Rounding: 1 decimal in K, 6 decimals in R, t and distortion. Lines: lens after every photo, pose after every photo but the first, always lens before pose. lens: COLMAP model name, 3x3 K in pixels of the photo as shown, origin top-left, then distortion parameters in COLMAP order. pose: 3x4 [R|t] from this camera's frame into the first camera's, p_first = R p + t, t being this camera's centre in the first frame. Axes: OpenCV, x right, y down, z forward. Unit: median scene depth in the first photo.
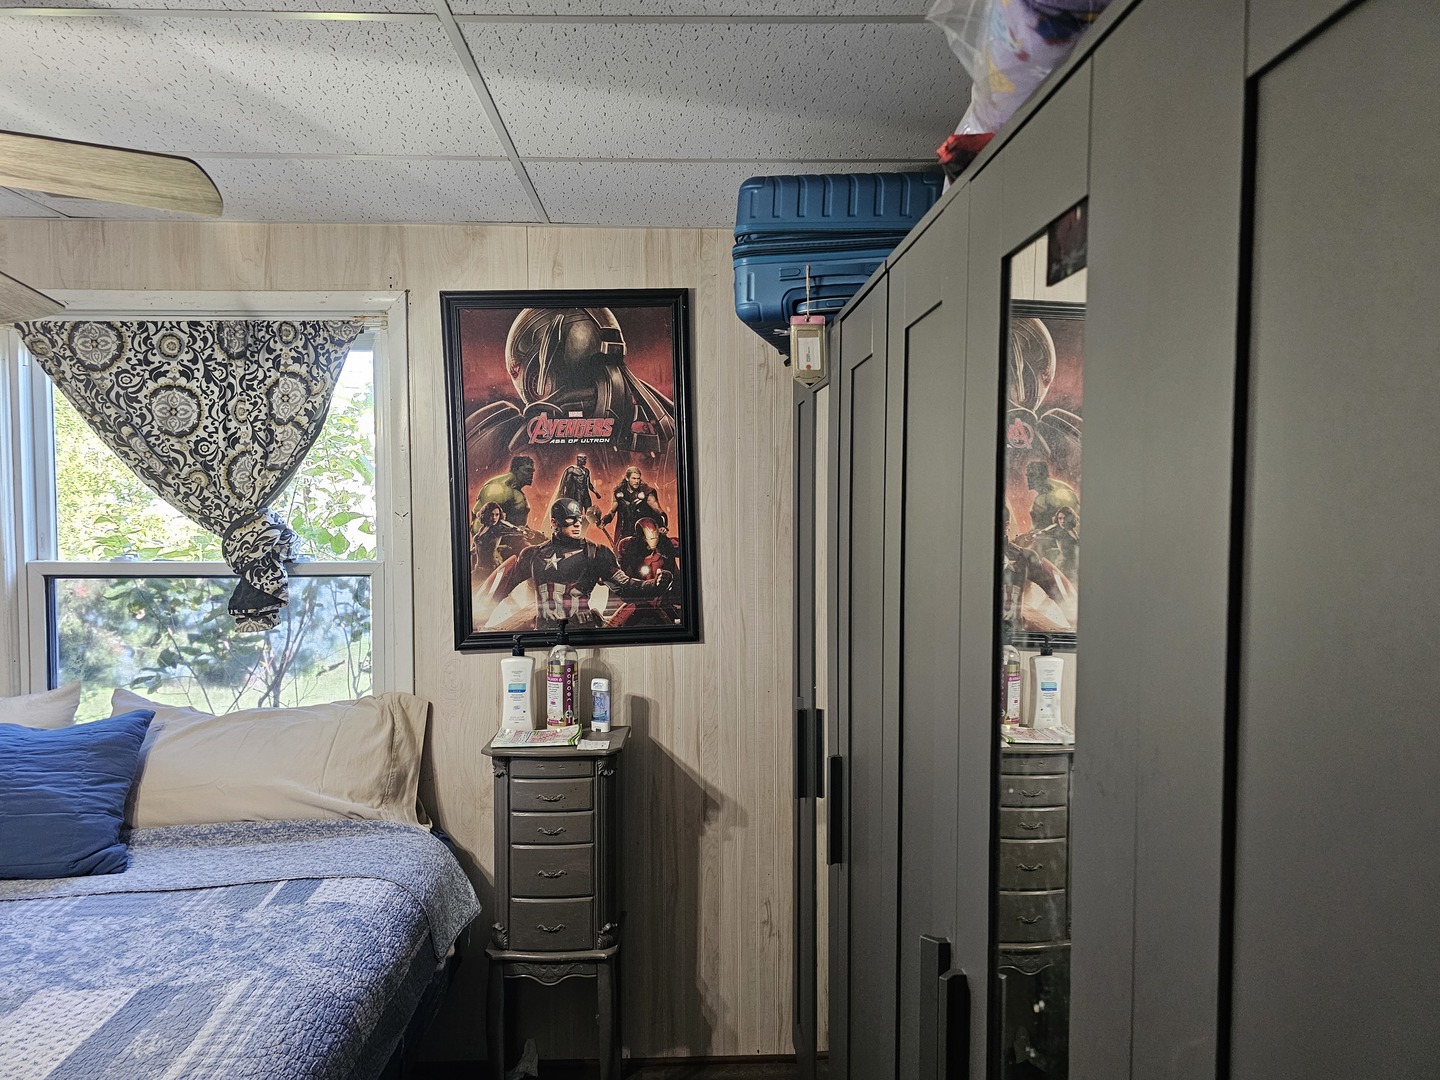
lens RADIAL K [[962.0, 0, 722.6], [0, 962.0, 544.5], [0, 0, 1]] dist [0.080761, -0.084193]
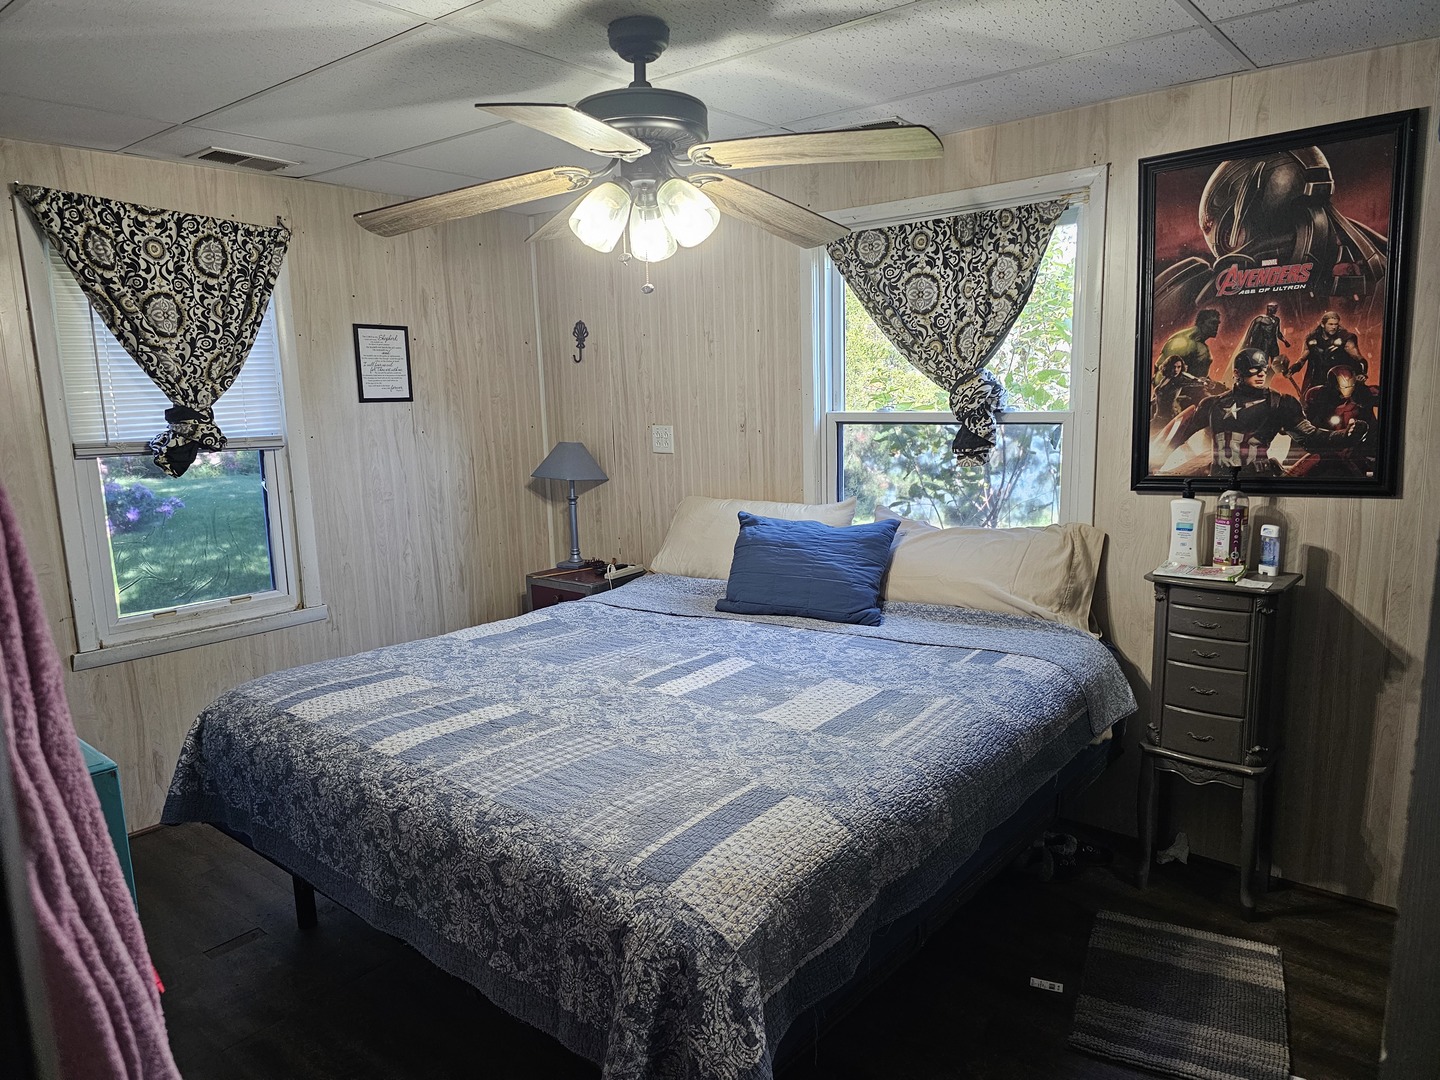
lens RADIAL K [[962.0, 0, 722.6], [0, 962.0, 544.5], [0, 0, 1]] dist [0.080761, -0.084193]
pose [[0.748909, 0.092950, -0.656121, 0.118391], [0.002090, 0.989778, 0.142604, 0.008682], [0.662669, -0.108168, 0.741059, -0.164936]]
